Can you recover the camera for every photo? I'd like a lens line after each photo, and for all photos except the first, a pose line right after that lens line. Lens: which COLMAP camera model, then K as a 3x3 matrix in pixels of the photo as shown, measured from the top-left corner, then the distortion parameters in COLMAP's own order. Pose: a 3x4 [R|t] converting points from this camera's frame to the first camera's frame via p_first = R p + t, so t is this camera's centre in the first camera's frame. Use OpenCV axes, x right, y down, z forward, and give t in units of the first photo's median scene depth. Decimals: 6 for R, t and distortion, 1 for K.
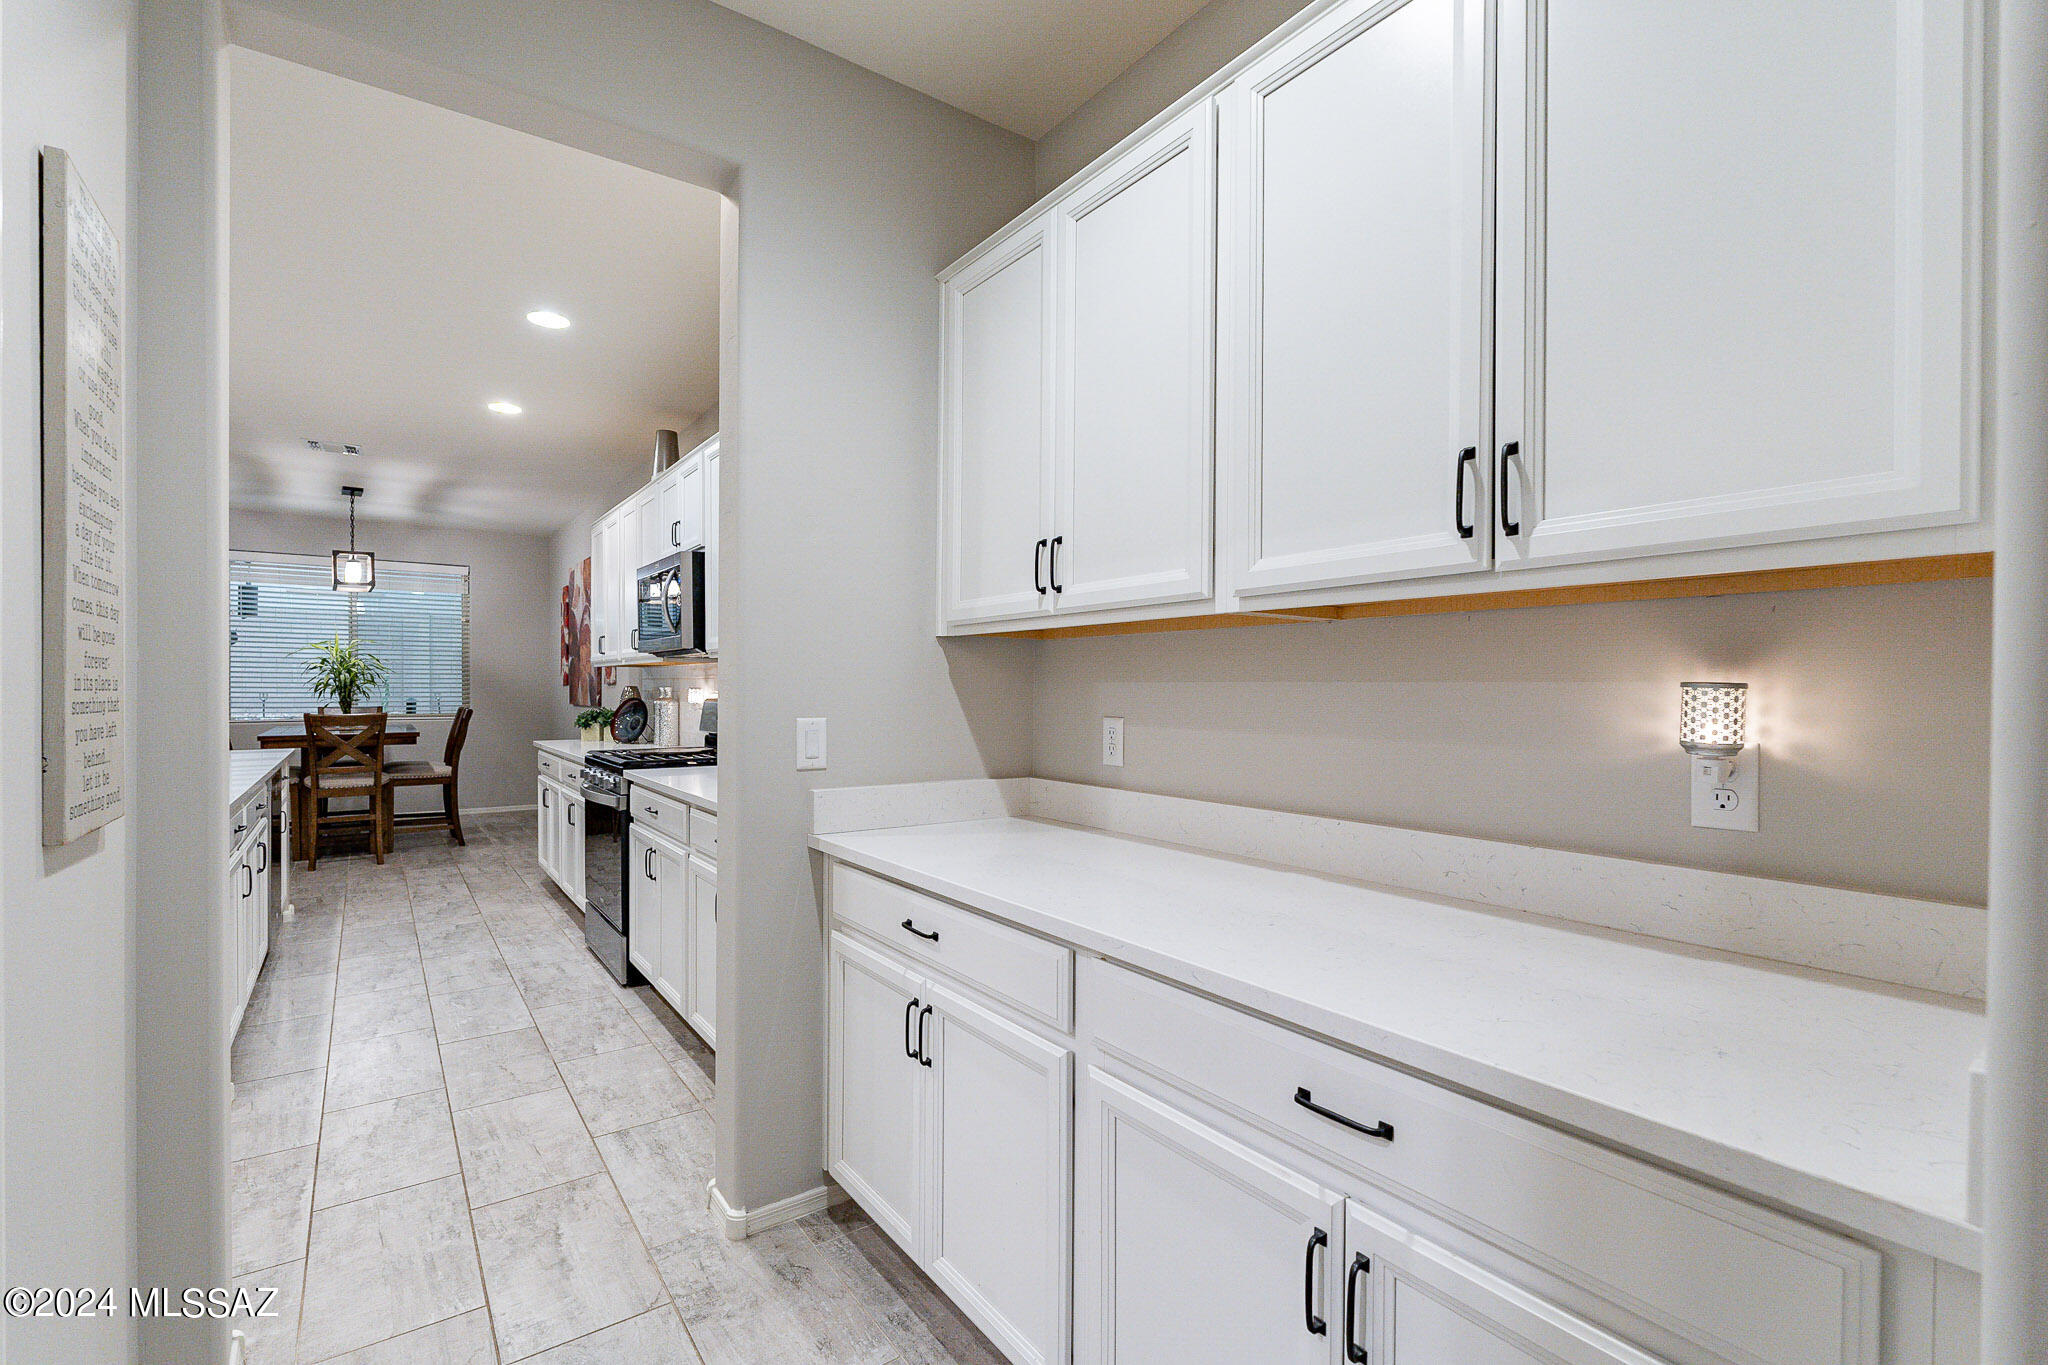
lens RADIAL K [[907.1, 0, 1020.5], [0, 907.1, 698.1], [0, 0, 1]] dist [-0.003455, -0.000459]
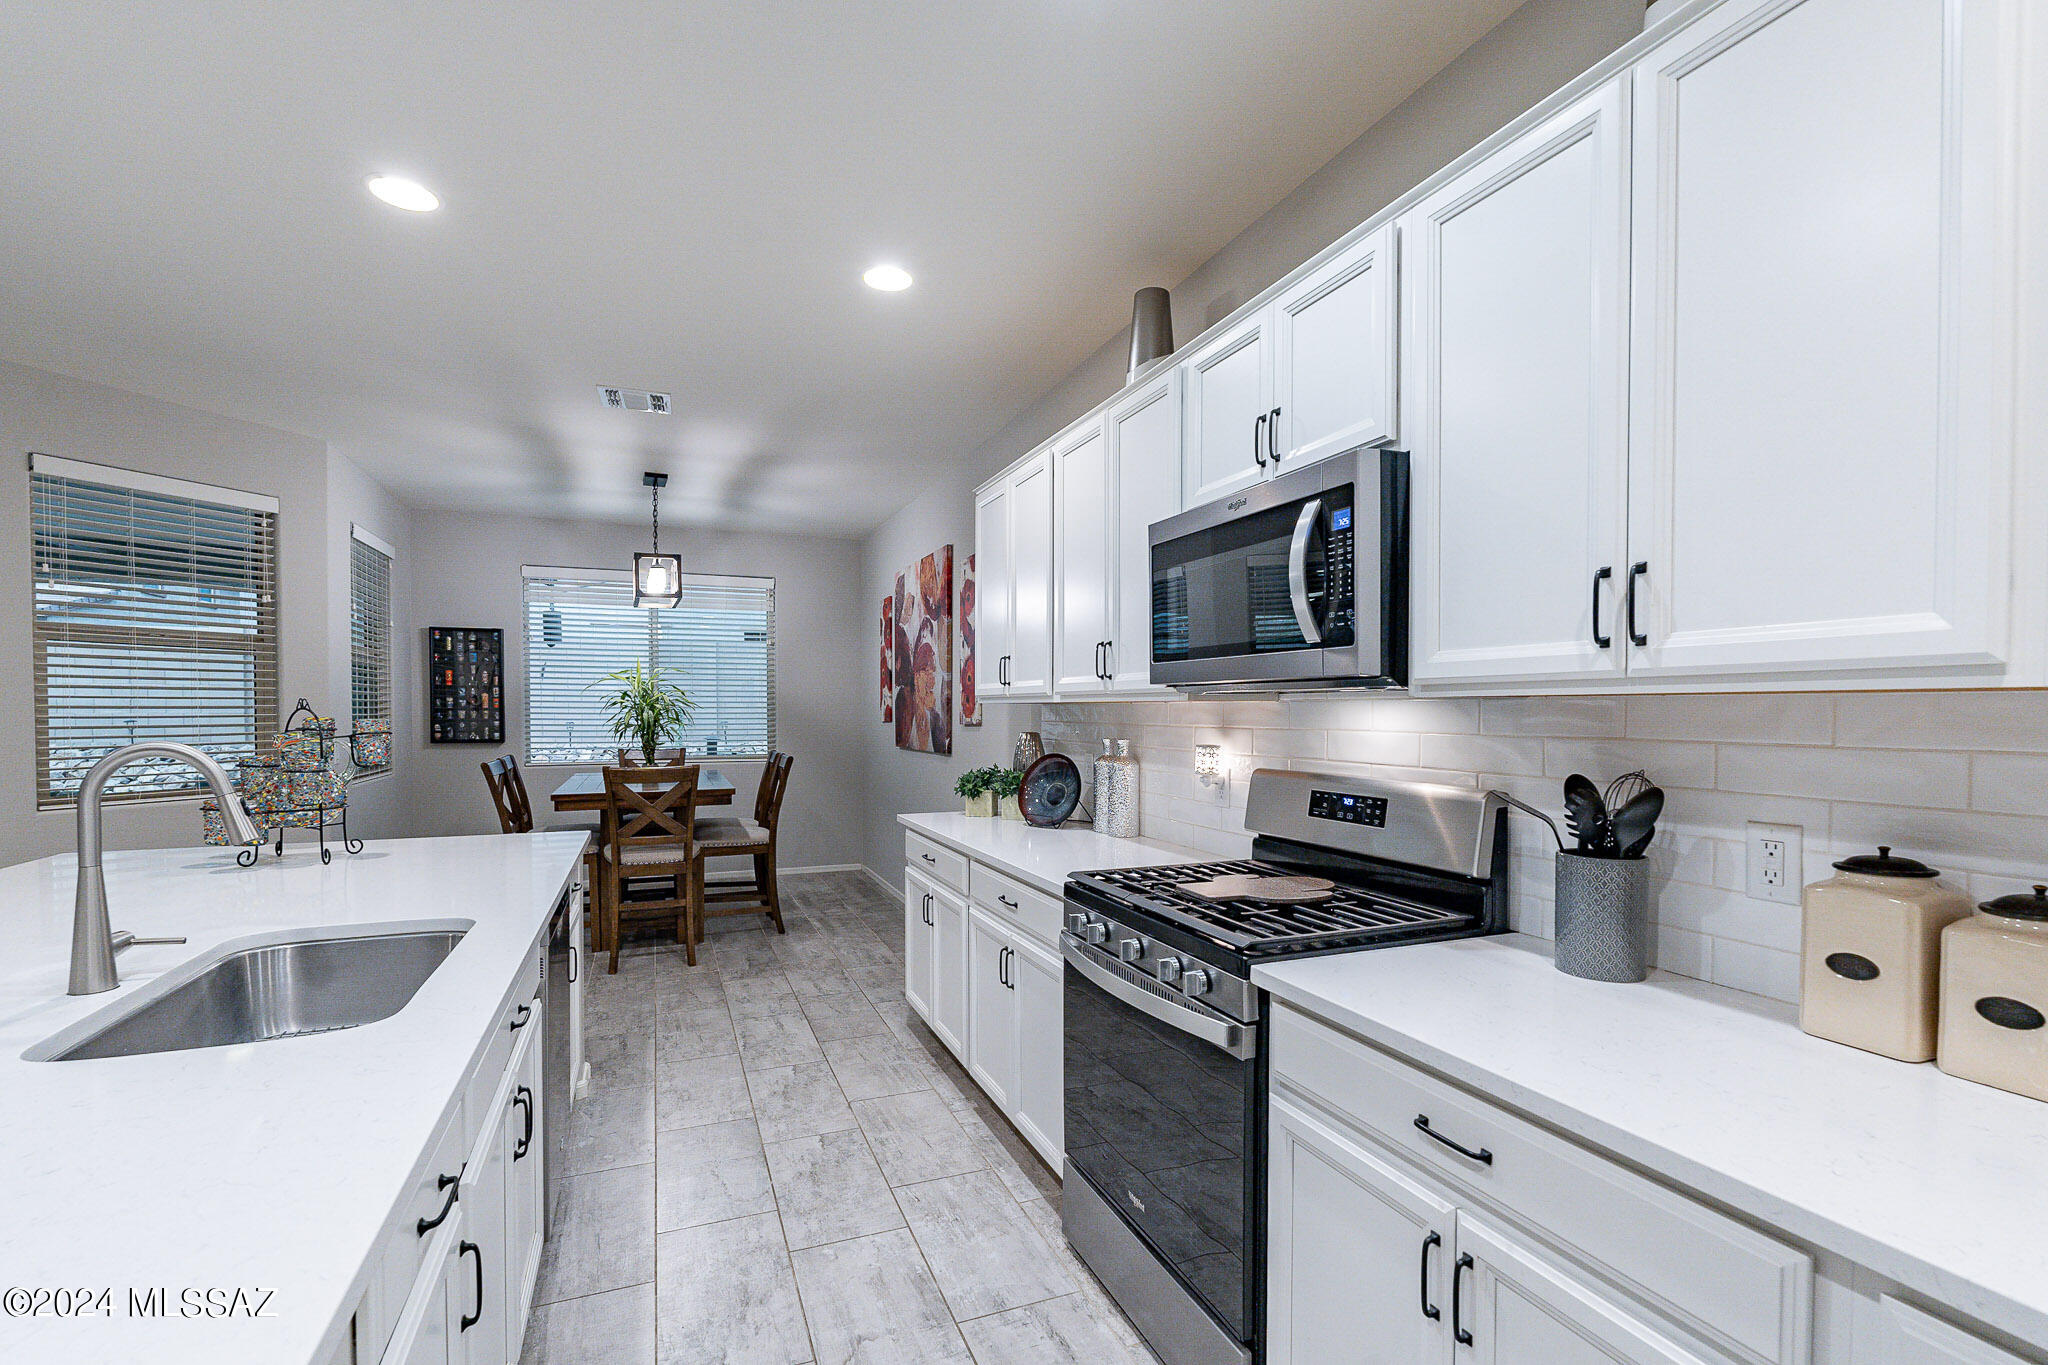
lens RADIAL K [[913.5, 0, 1021.6], [0, 913.5, 729.6], [0, 0, 1]] dist [-0.001967, -0.000194]
pose [[0.970753, 0.002550, -0.240067, -0.259108], [-0.000093, 0.999948, 0.010246, -0.020517], [0.240081, -0.009924, 0.970702, 0.330741]]
